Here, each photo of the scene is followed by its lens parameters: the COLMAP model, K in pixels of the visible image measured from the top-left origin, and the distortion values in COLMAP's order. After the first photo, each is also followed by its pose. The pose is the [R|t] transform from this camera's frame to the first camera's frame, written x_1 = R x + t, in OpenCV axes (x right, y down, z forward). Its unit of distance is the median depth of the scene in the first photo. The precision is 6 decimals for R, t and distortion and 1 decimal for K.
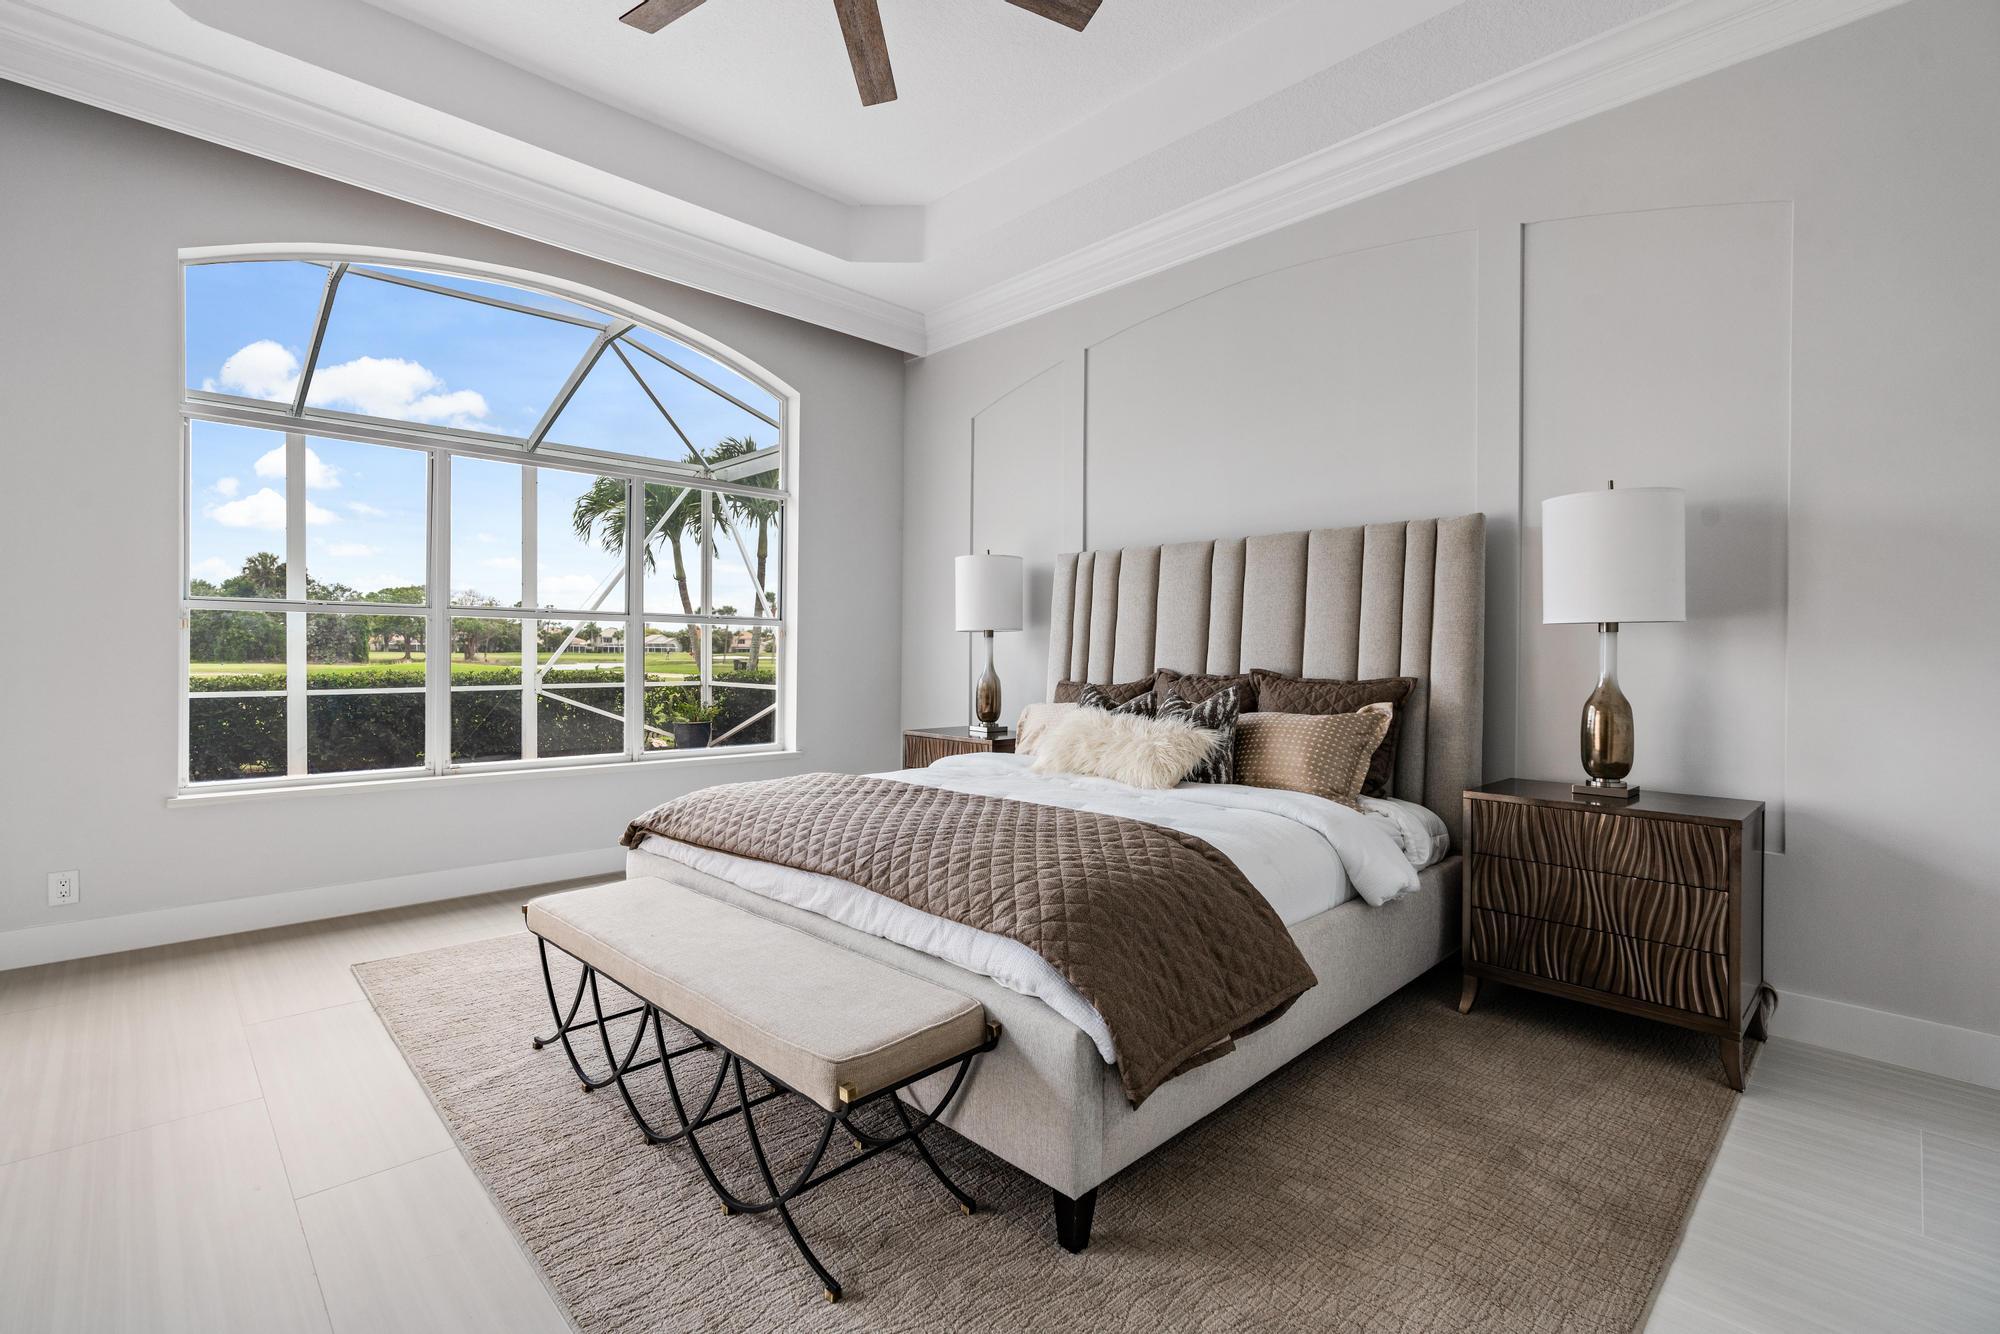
lens RADIAL K [[894.0, 0, 988.9], [0, 894.0, 660.4], [0, 0, 1]] dist [-0.012210, 0.005075]
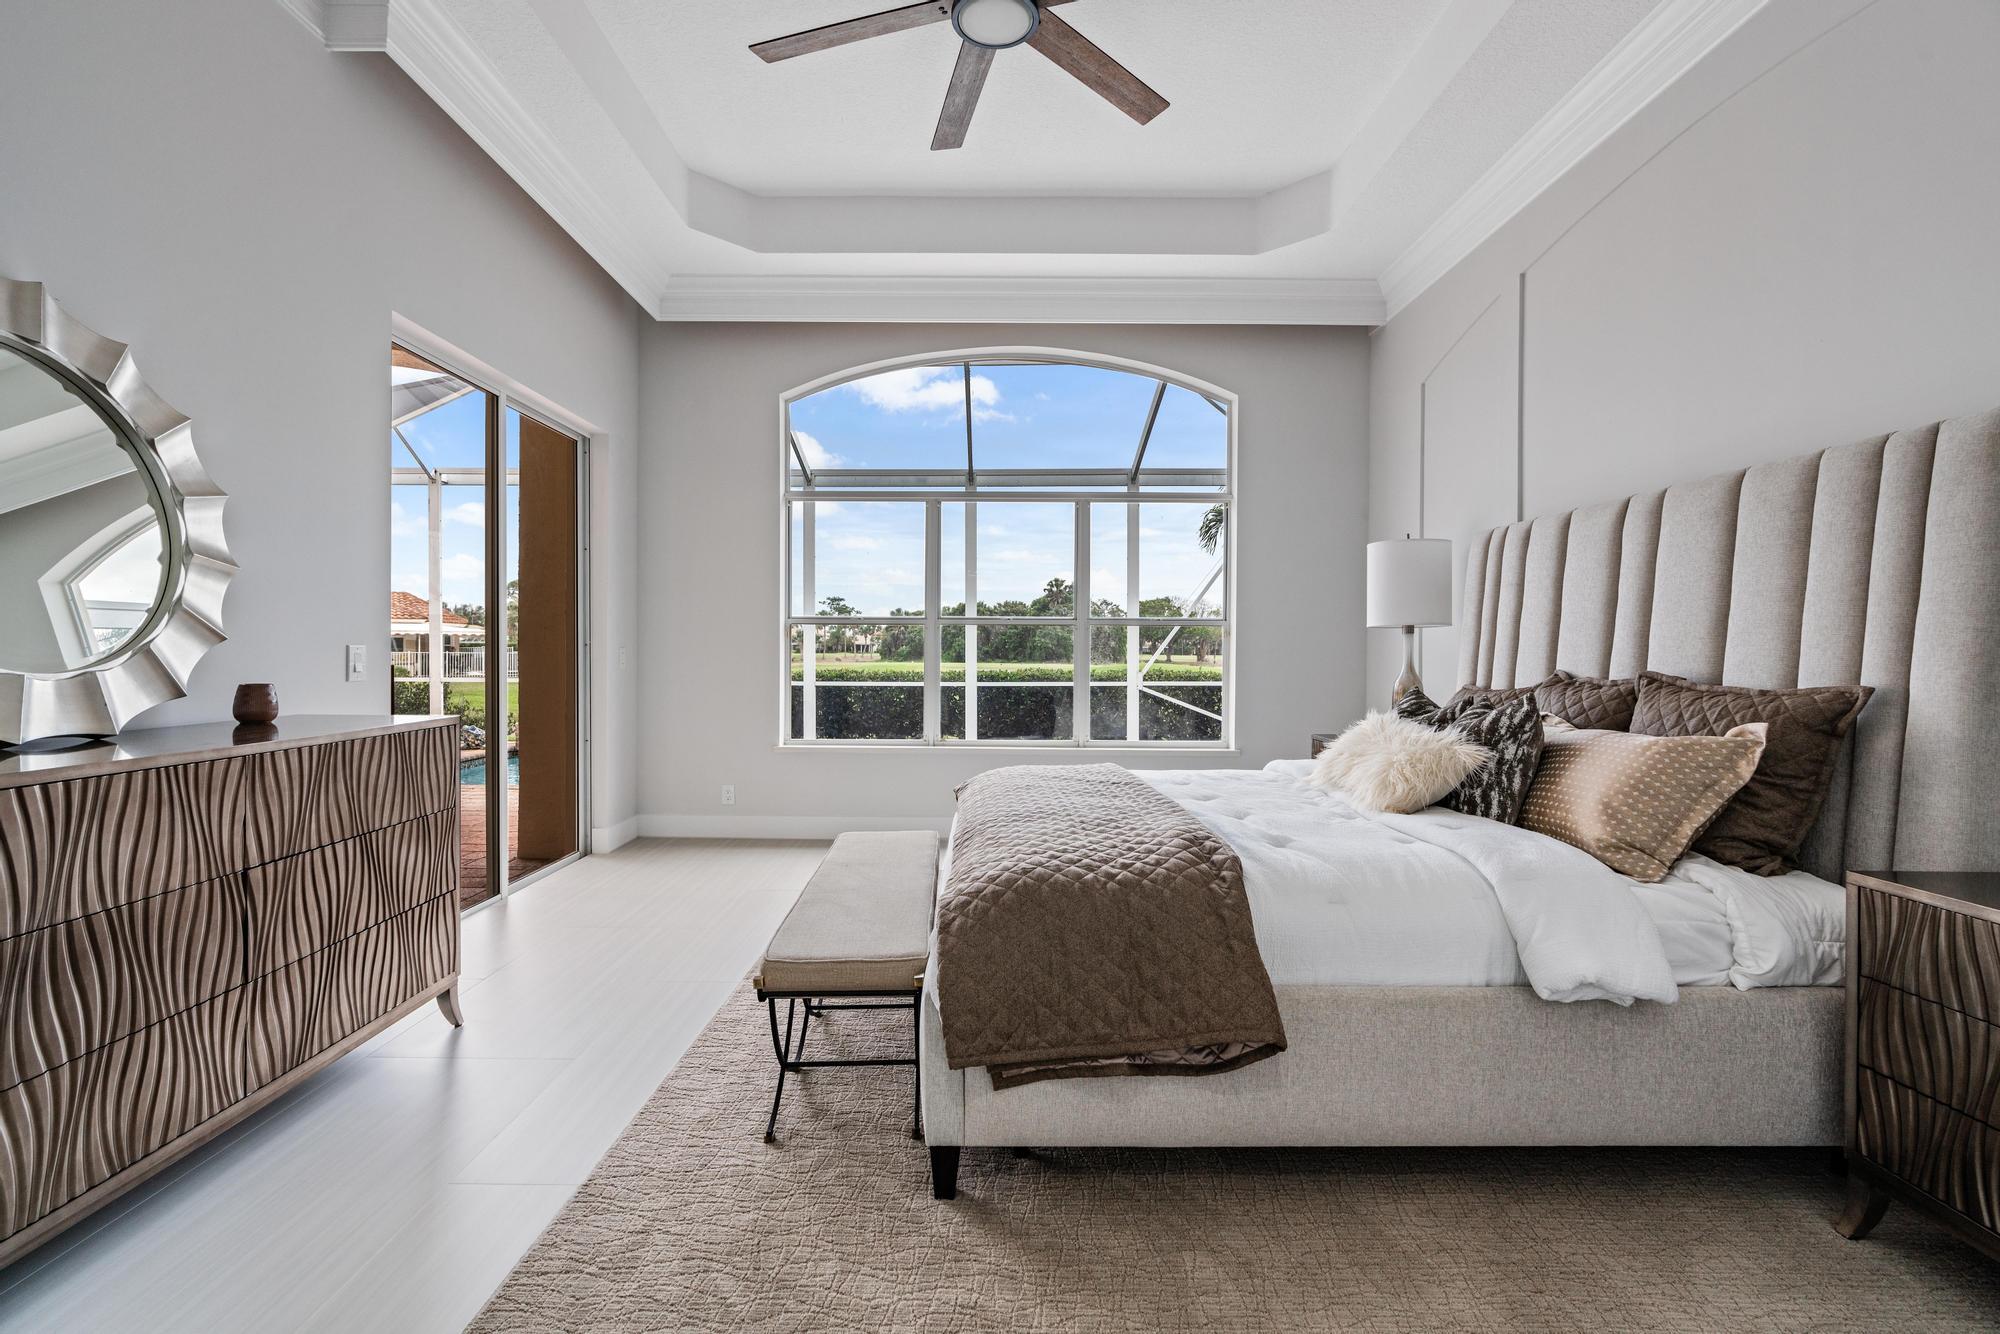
lens RADIAL K [[894.0, 0, 988.8], [0, 894.0, 657.3], [0, 0, 1]] dist [-0.012210, 0.005075]
pose [[0.718599, -0.000864, -0.695425, 0.376627], [-0.003124, 0.999985, -0.004471, 0.002881], [0.695418, 0.005386, 0.718585, 0.106303]]
